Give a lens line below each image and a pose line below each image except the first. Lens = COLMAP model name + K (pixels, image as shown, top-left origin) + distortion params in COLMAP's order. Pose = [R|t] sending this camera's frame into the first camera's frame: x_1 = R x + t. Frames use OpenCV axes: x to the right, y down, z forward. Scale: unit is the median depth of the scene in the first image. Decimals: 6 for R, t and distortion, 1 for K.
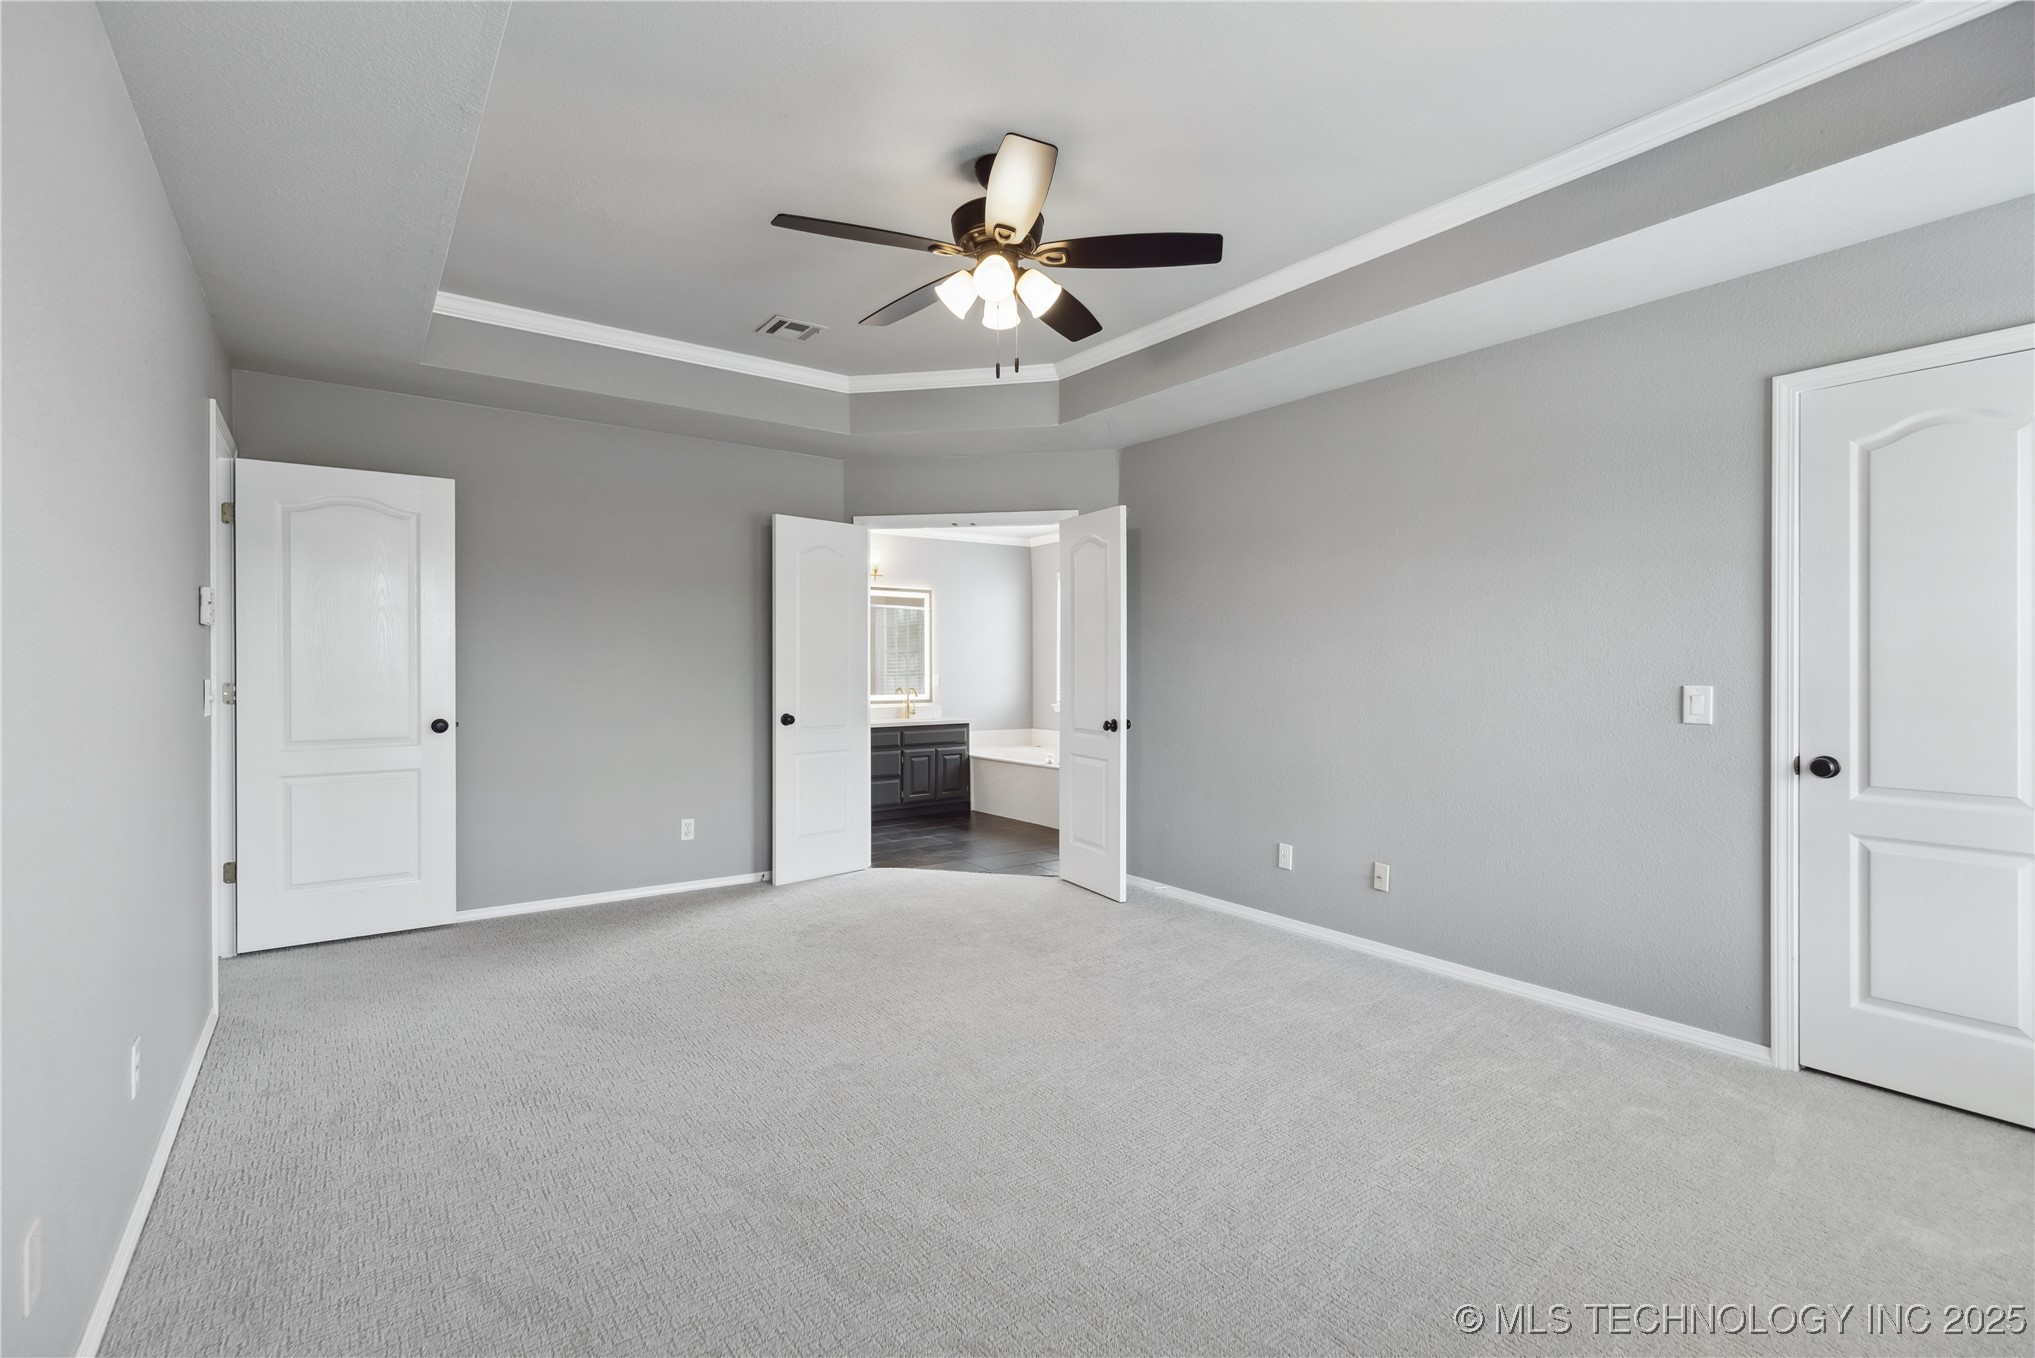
lens RADIAL K [[927.0, 0, 1030.0], [0, 927.0, 656.1], [0, 0, 1]] dist [0.012467, -0.000876]
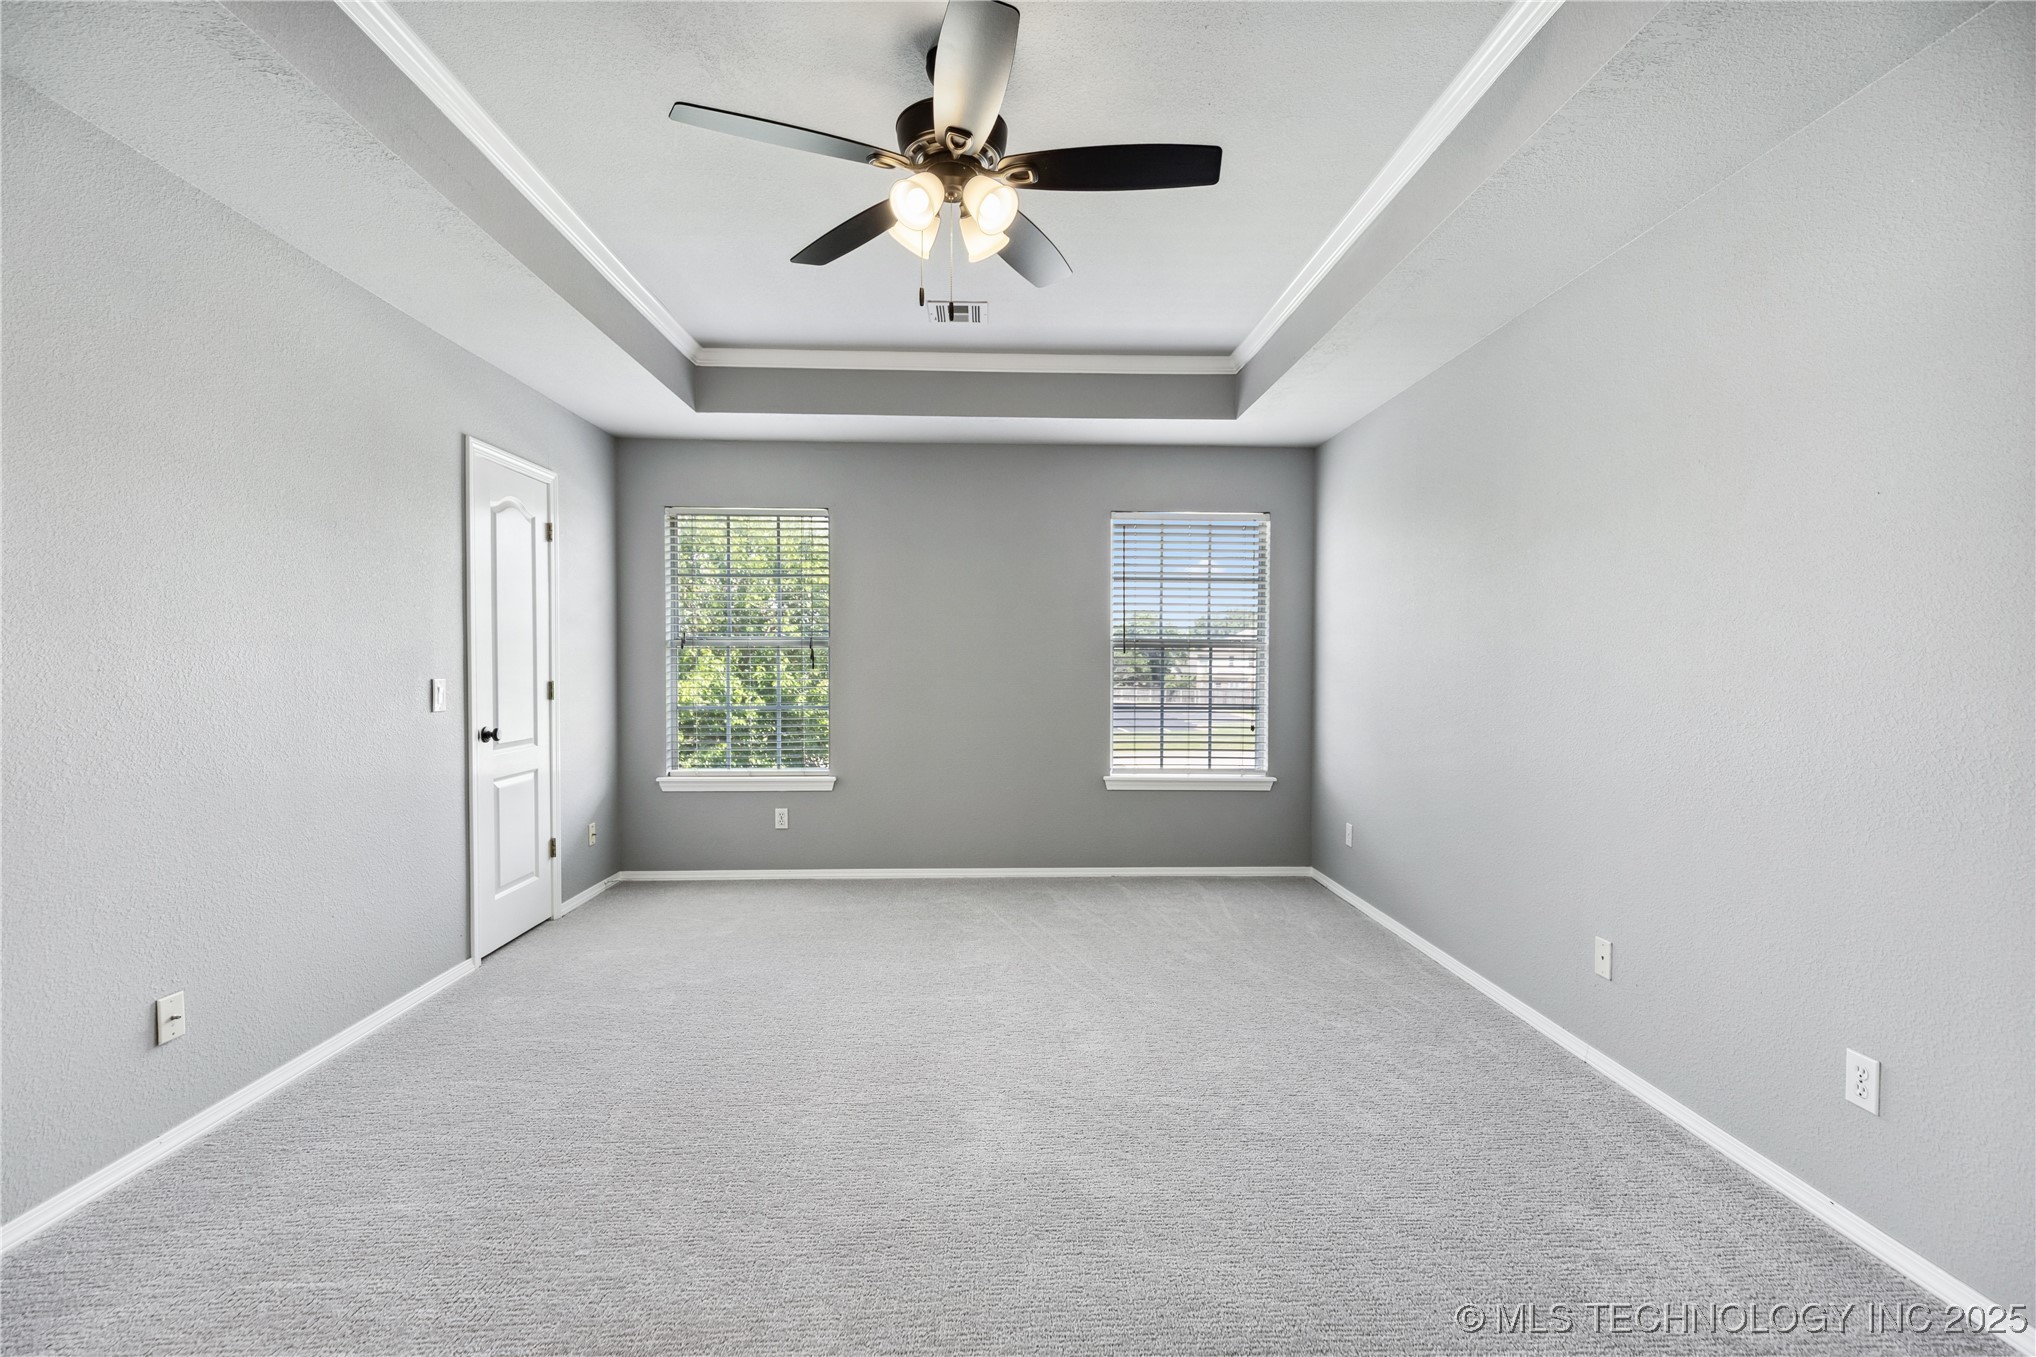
lens RADIAL K [[920.7, 0, 1026.0], [0, 920.7, 669.8], [0, 0, 1]] dist [0.018230, -0.007283]
pose [[-0.827826, -0.009083, 0.560911, -0.521901], [-0.009884, 0.999950, 0.001606, 0.012839], [-0.560898, -0.004214, -0.827874, 1.533401]]
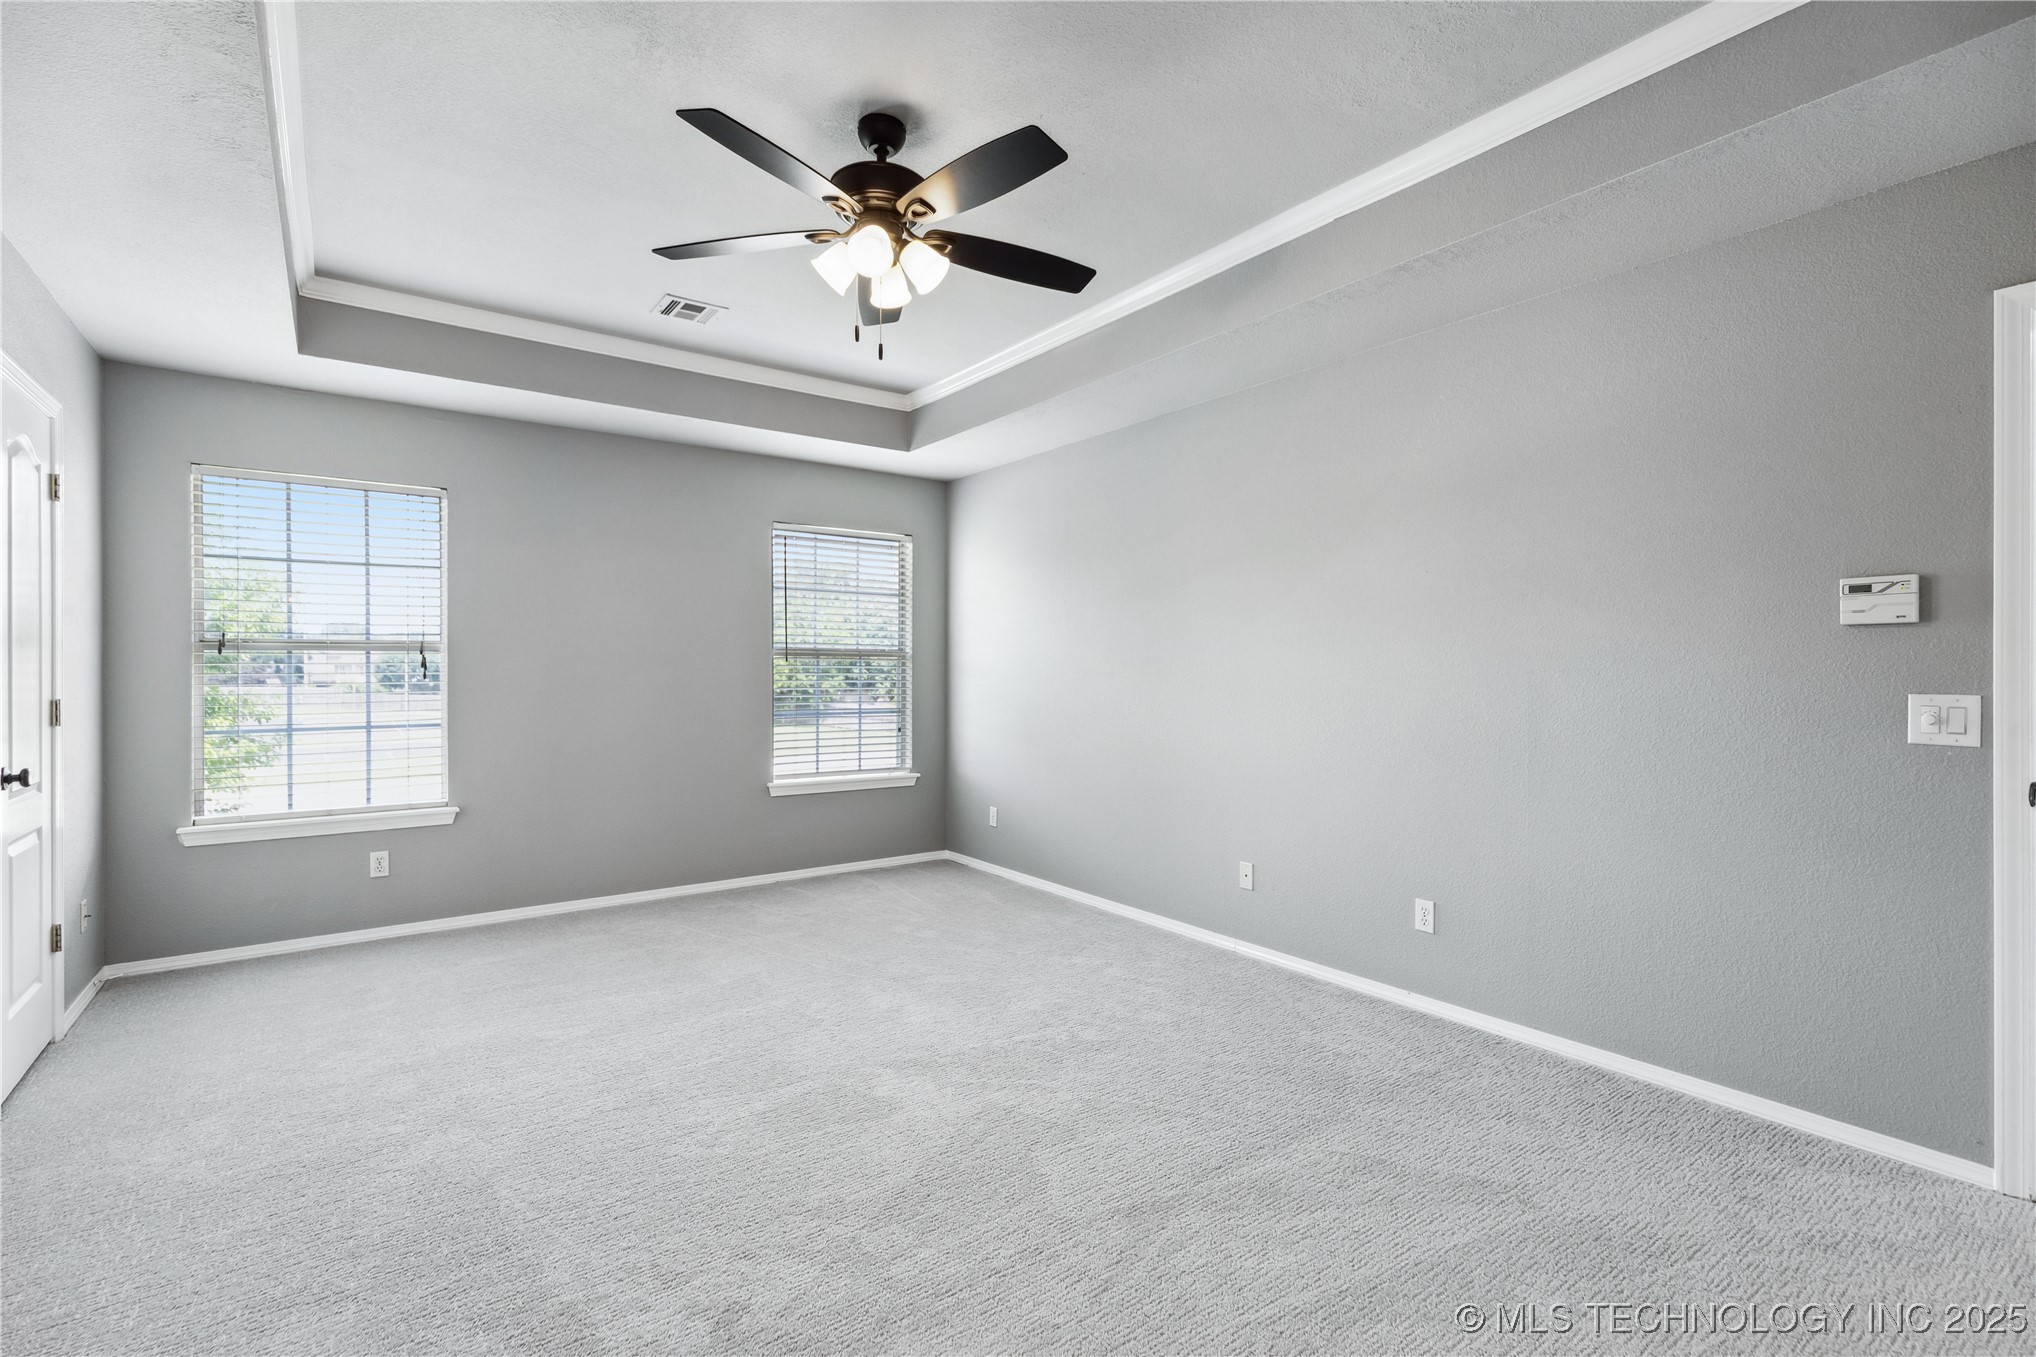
lens RADIAL K [[927.4, 0, 1030.5], [0, 927.4, 655.6], [0, 0, 1]] dist [0.012467, -0.000876]
pose [[-0.999993, -0.002622, -0.002485, -0.168096], [-0.002560, 0.999690, -0.024760, 0.015061], [0.002549, -0.024753, -0.999690, 1.779815]]
